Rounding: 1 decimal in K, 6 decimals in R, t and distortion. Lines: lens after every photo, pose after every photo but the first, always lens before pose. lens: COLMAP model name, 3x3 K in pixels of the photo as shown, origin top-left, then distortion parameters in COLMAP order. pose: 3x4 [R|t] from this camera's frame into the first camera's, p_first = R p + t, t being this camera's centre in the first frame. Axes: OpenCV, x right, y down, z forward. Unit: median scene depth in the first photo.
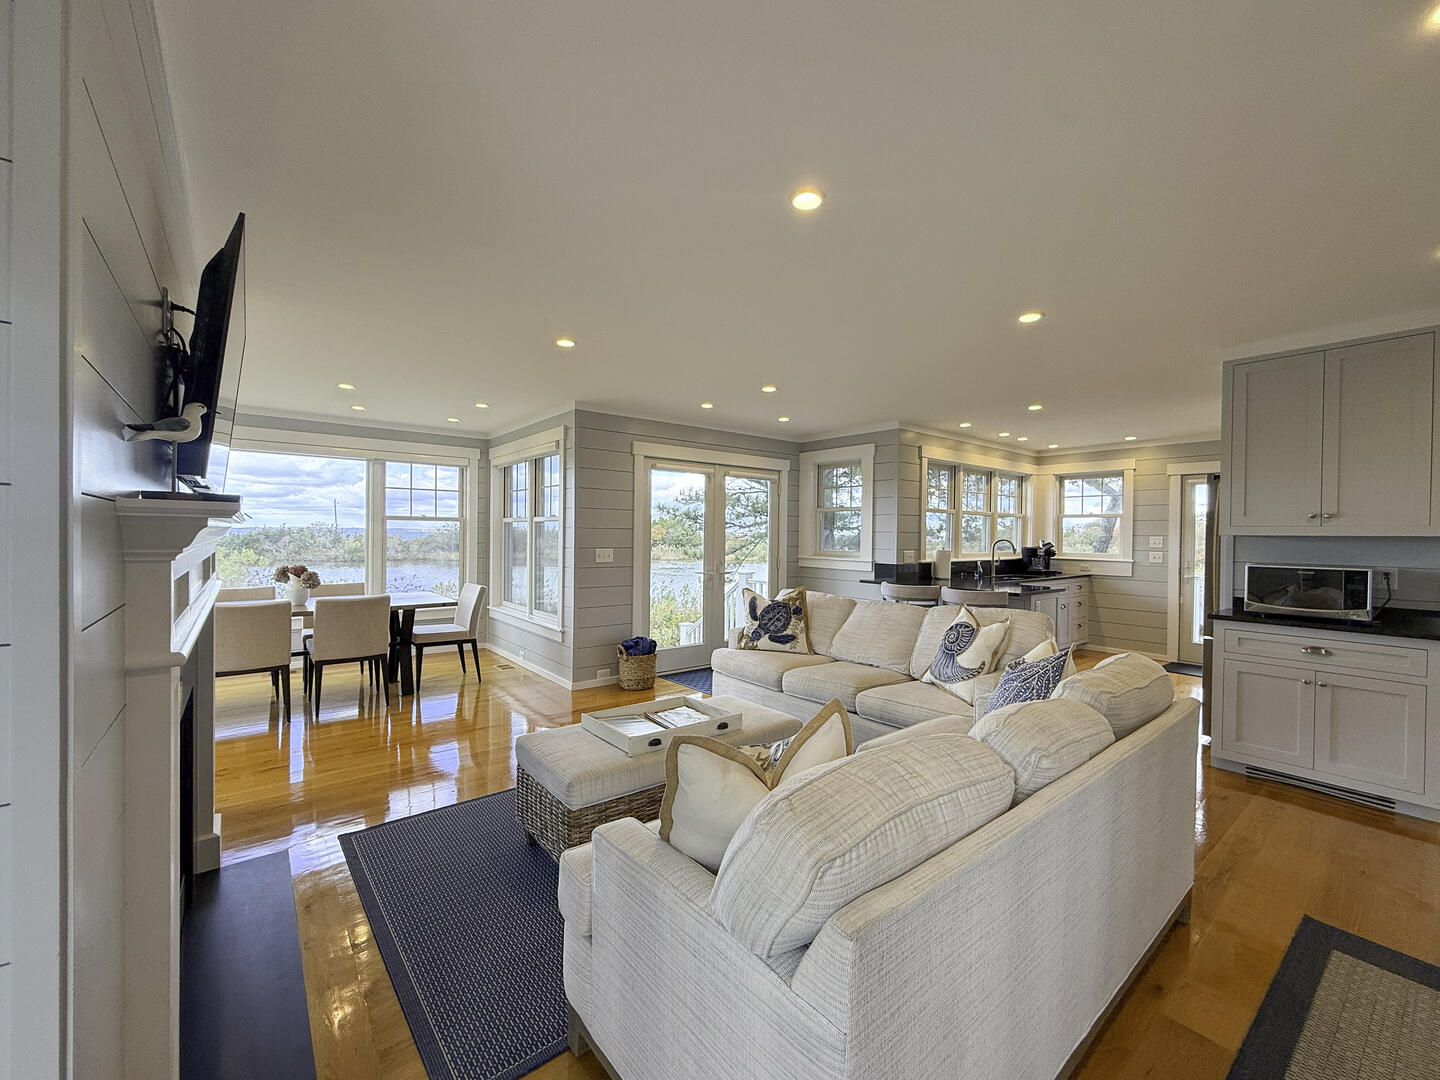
lens RADIAL K [[586.2, 0, 712.9], [0, 586.2, 539.8], [0, 0, 1]] dist [0.000818, 0.000003]
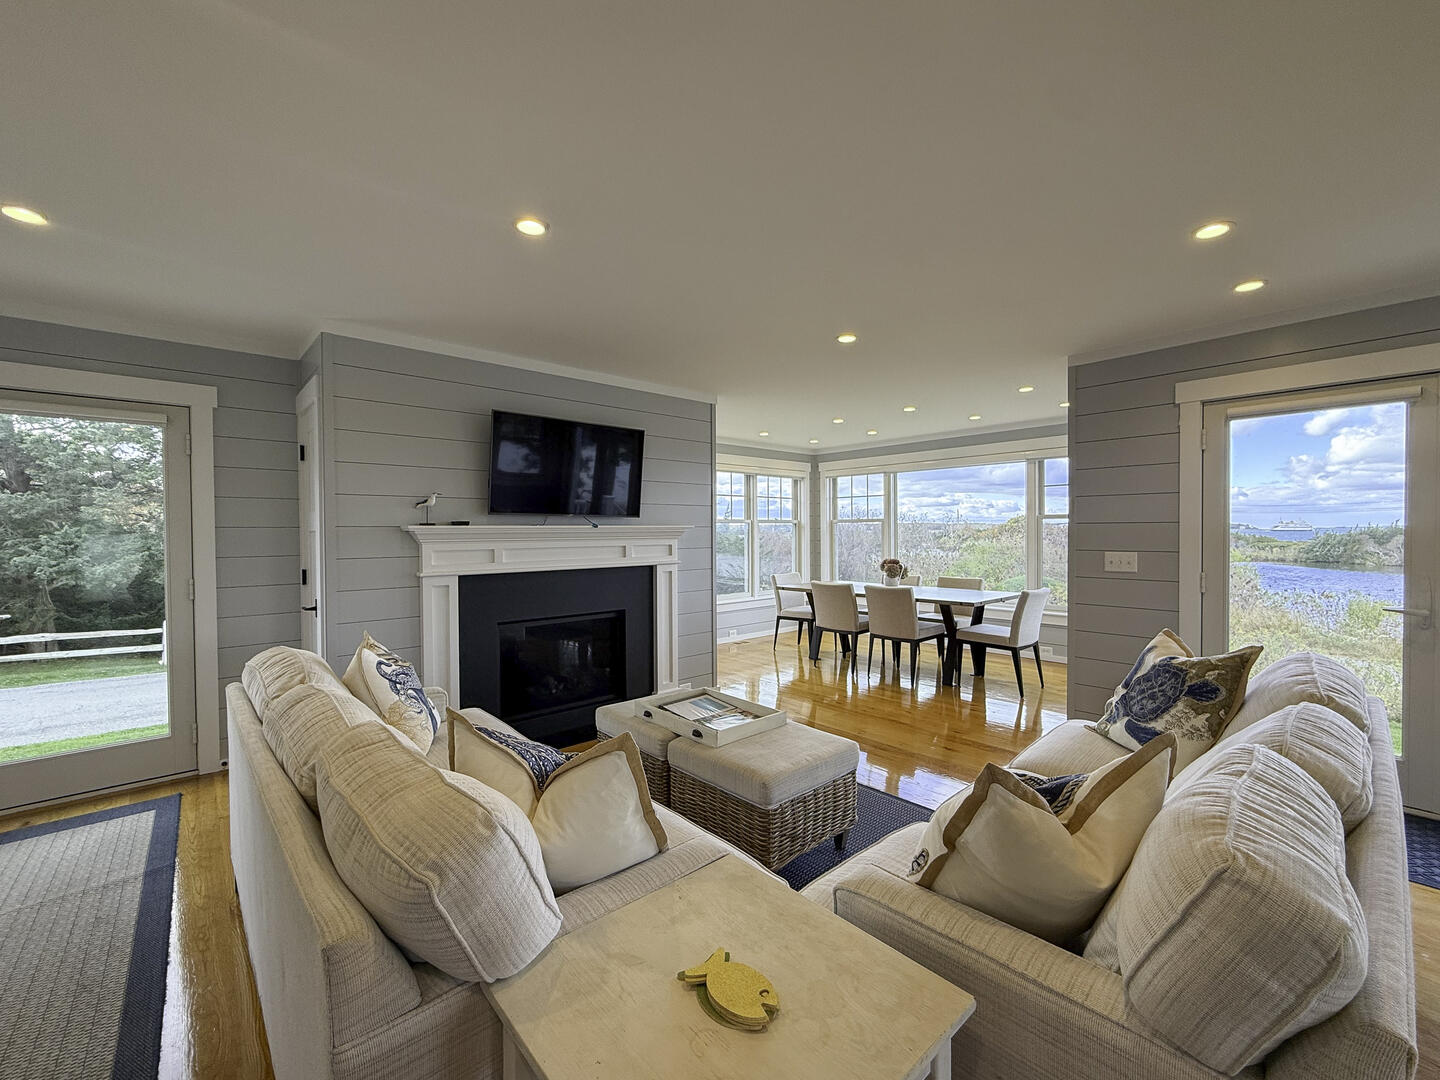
lens RADIAL K [[586.2, 0, 712.9], [0, 586.2, 539.8], [0, 0, 1]] dist [0.000818, 0.000003]
pose [[0.033652, 0.001332, -0.999433, 0.610230], [0.001823, 0.999997, 0.001394, -0.001139], [0.999432, -0.001869, 0.033649, 0.604627]]
